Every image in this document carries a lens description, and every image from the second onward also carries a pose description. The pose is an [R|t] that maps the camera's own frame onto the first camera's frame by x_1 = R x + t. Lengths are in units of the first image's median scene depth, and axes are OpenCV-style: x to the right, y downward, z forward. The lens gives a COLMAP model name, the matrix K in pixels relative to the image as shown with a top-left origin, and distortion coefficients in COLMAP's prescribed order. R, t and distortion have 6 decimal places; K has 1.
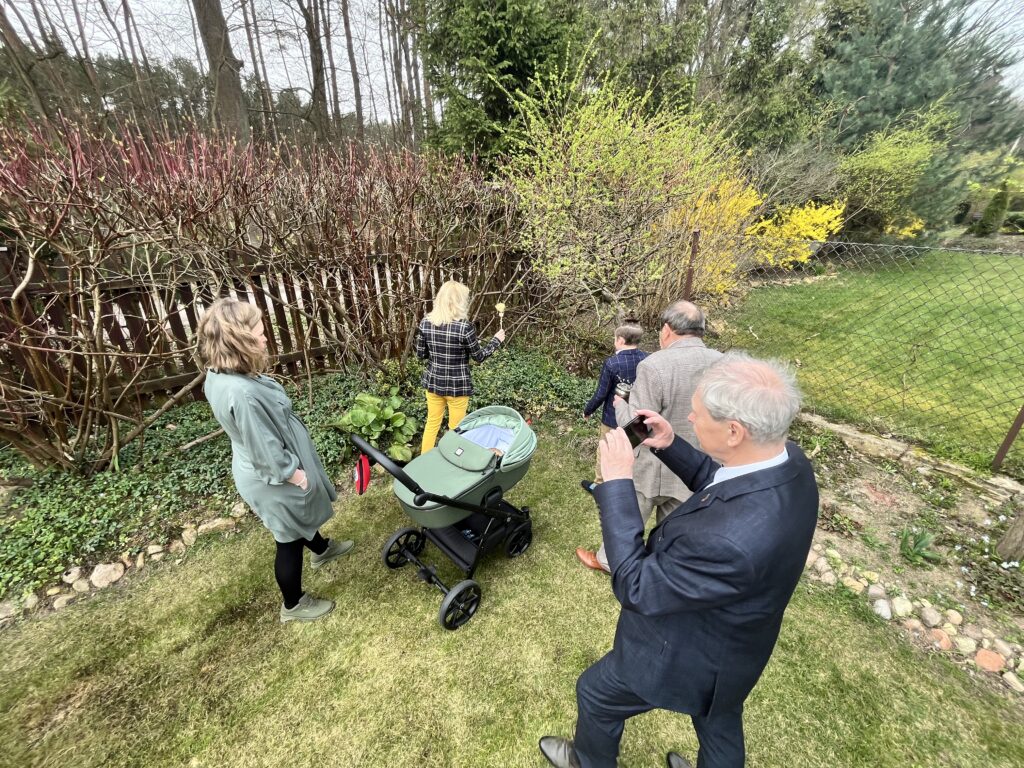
lens RADIAL K [[411.1, 0, 512.3], [0, 411.1, 390.8], [0, 0, 1]] dist [0.000208, 0.000001]
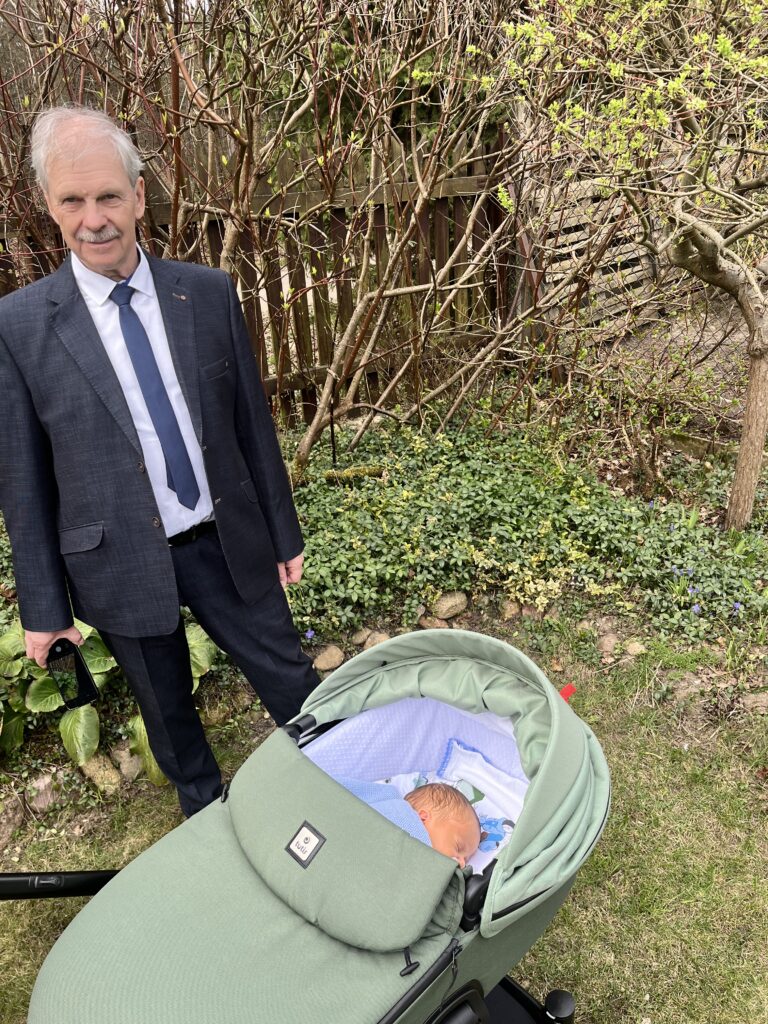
lens RADIAL K [[745.5, 0, 384.6], [0, 745.5, 512.8], [0, 0, 1]] dist [-0.005774, -0.010943]
pose [[0.996958, -0.025481, -0.073656, -0.025575], [0.025015, 0.999661, -0.007235, -0.023566], [0.073815, 0.005371, 0.997257, 0.318989]]
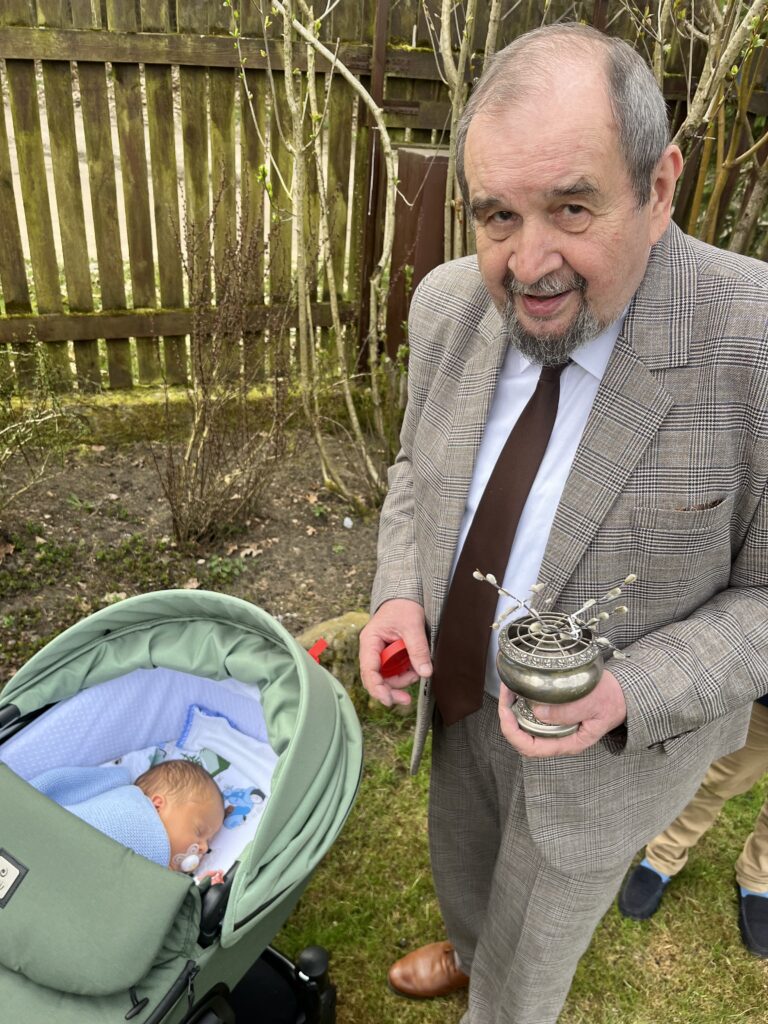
lens RADIAL K [[745.5, 0, 391.9], [0, 745.5, 514.1], [0, 0, 1]] dist [-0.005774, -0.010943]
pose [[0.967815, -0.048513, 0.246942, -0.015518], [0.013992, 0.990099, 0.139674, -0.040112], [-0.251273, -0.131724, 0.958911, 0.358746]]
